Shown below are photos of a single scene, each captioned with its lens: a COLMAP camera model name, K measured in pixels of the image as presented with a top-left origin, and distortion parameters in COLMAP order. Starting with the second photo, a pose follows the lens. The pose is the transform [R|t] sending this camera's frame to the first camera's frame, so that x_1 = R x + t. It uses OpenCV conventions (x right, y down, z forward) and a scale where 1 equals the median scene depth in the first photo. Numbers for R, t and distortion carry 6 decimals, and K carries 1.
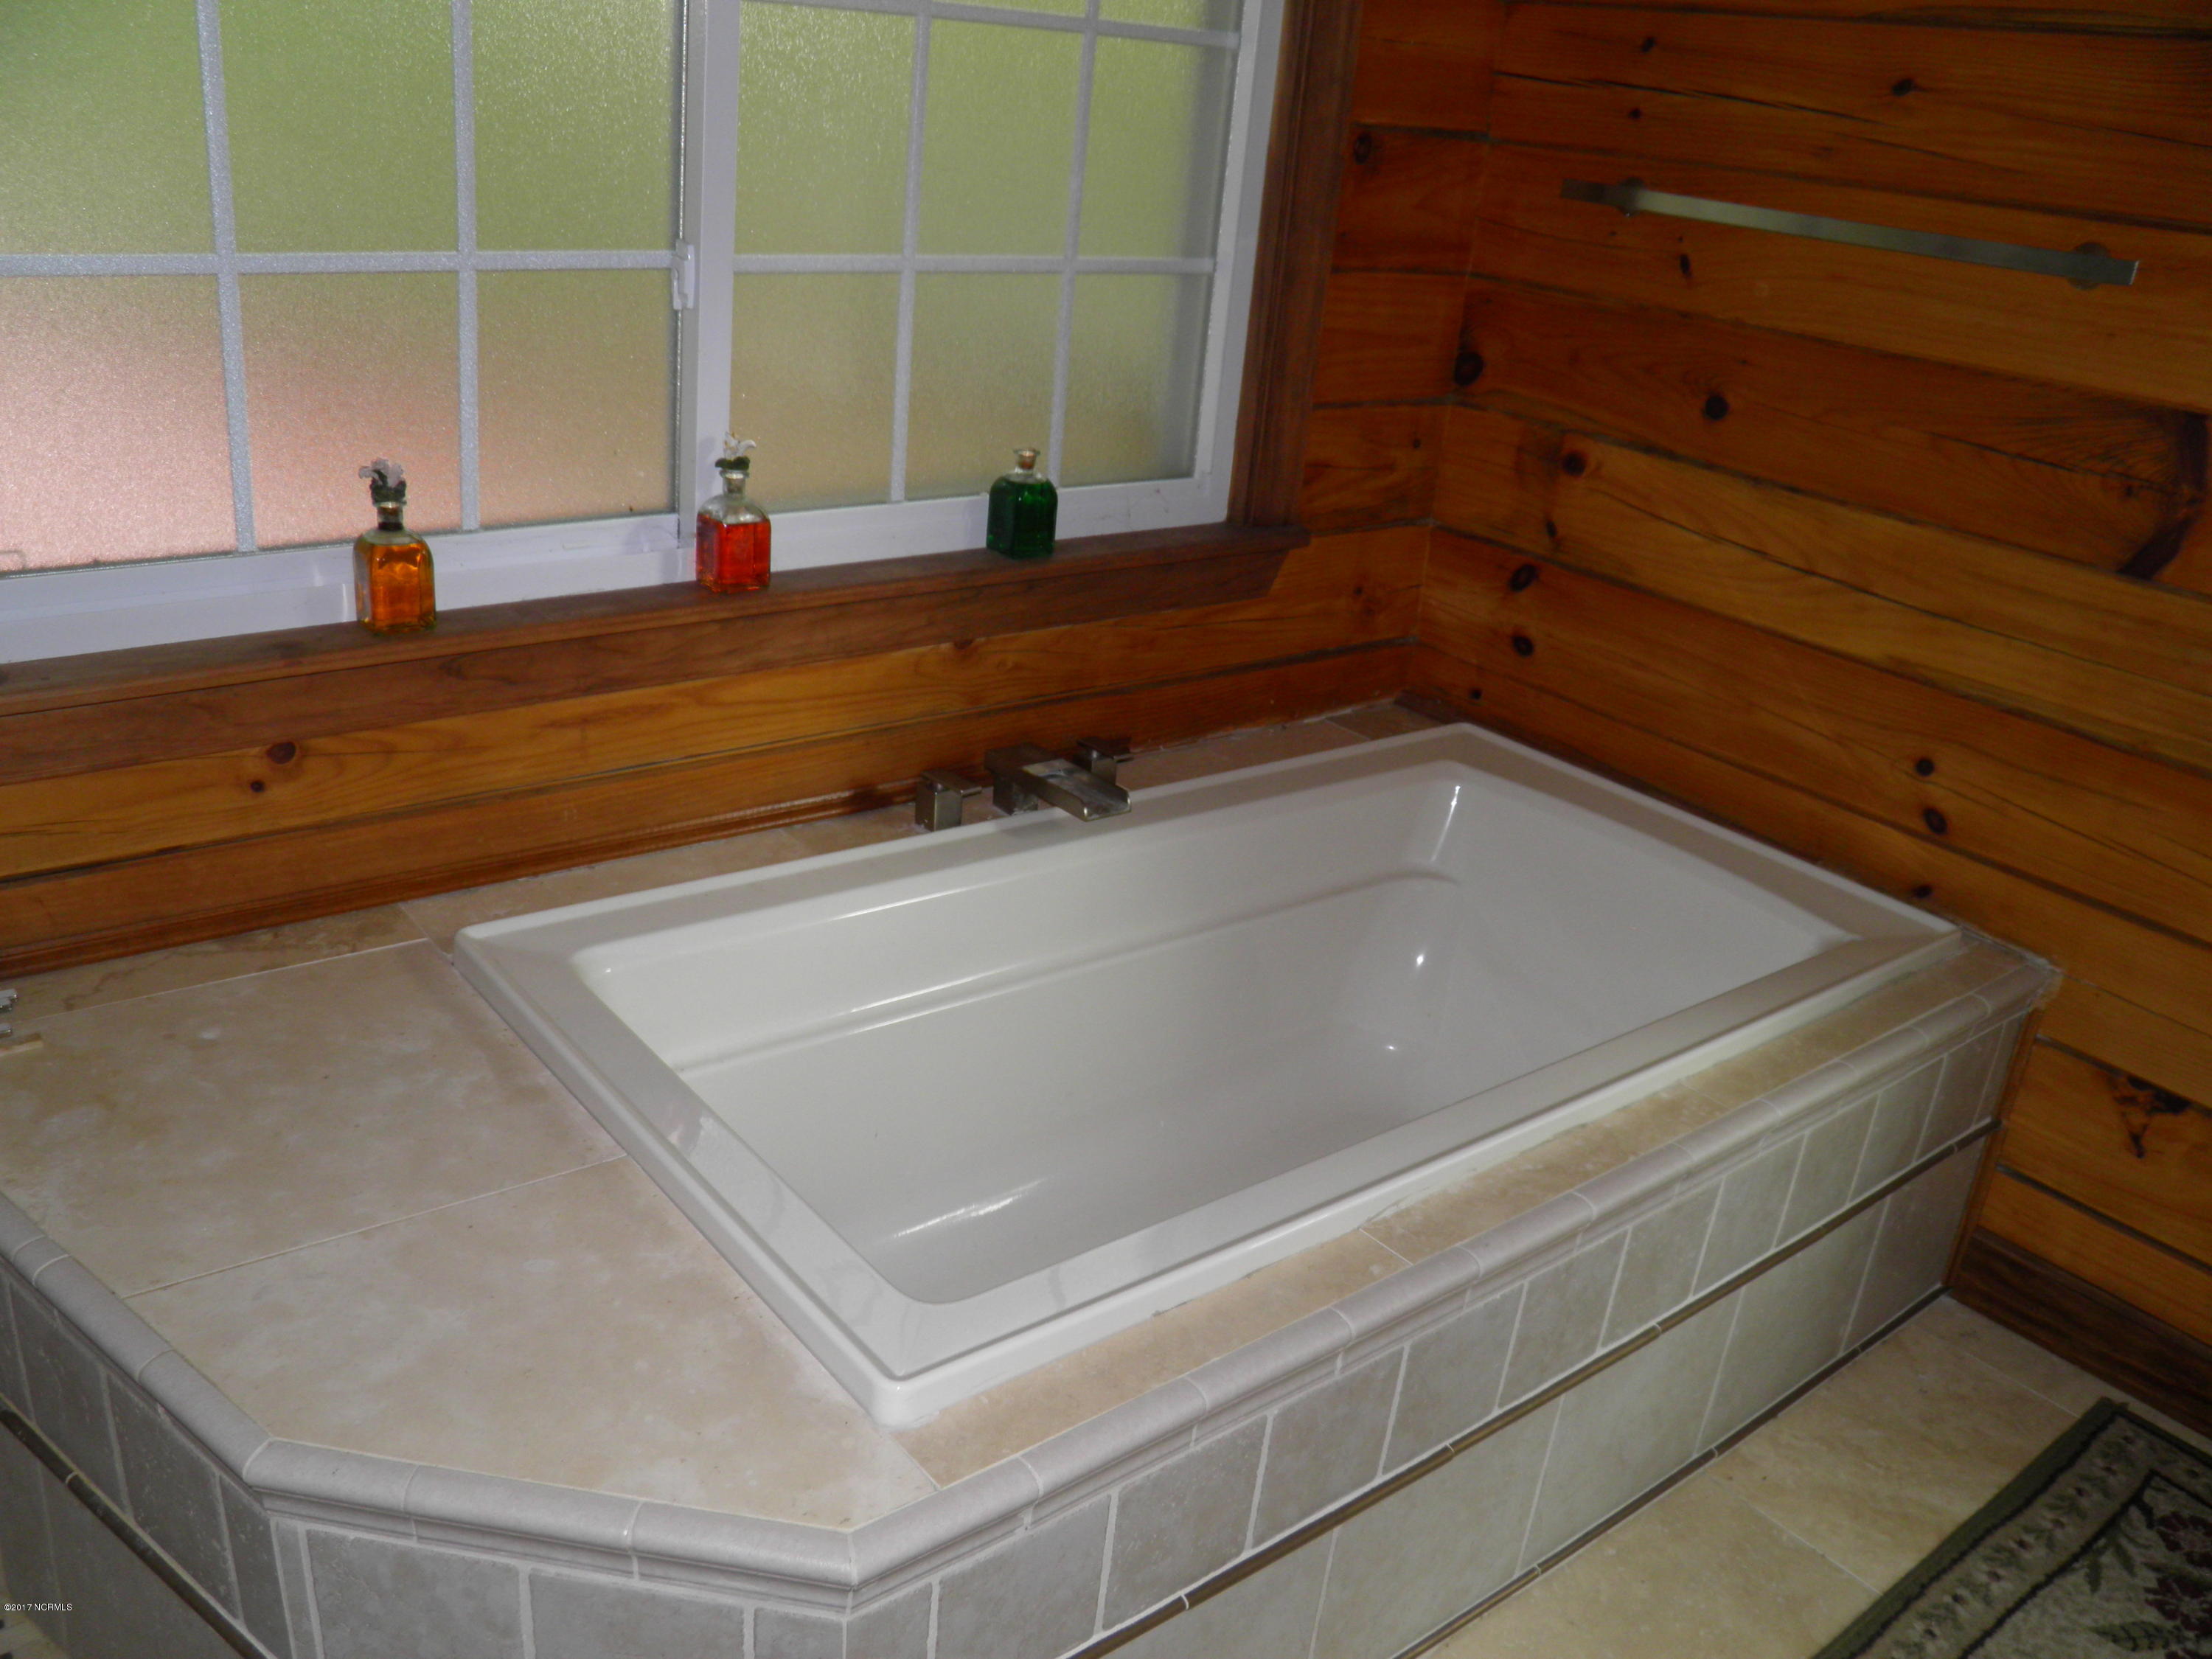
lens RADIAL K [[1840.1, 0, 1106.0], [0, 1840.1, 829.5], [0, 0, 1]] dist [-0.144018, 0.101002]
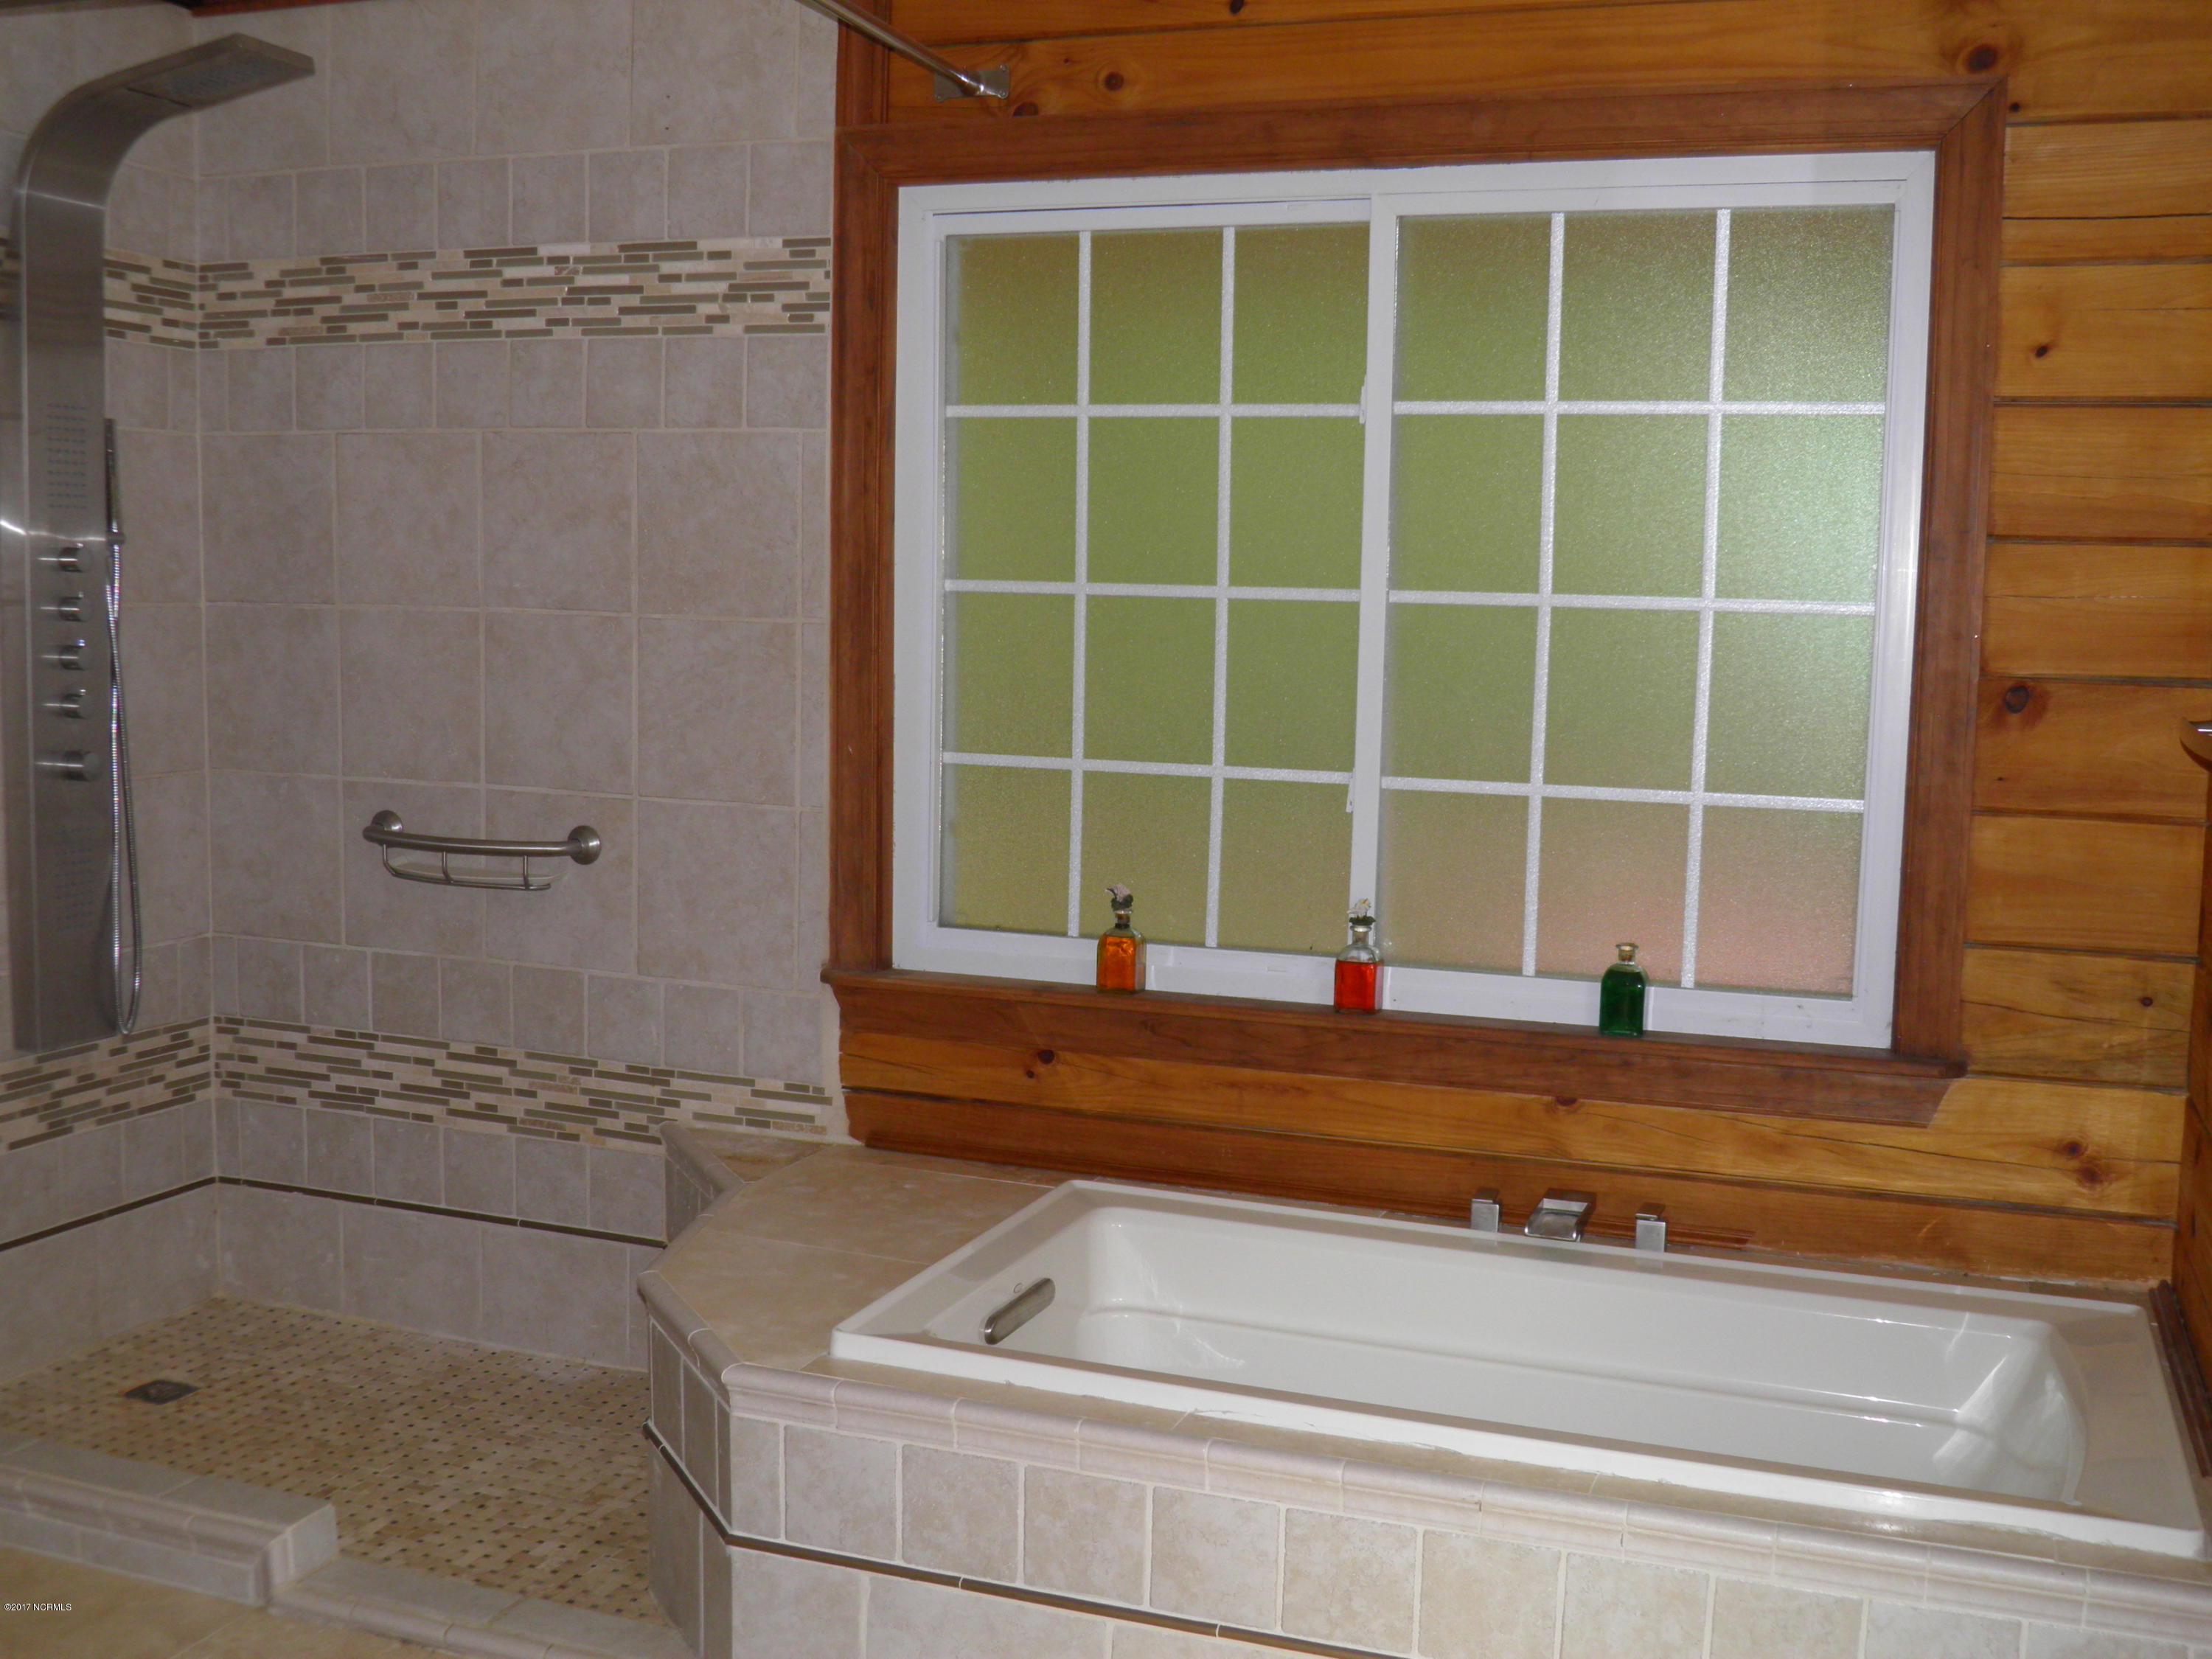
lens RADIAL K [[2222.8, 0, 1106.0], [0, 2222.8, 829.5], [0, 0, 1]] dist [-0.004553, -0.004095]
pose [[0.531053, 0.008434, -0.847297, 1.107364], [-0.307564, 0.933671, -0.183475, 0.102561], [0.789549, 0.358033, 0.498423, -0.022074]]
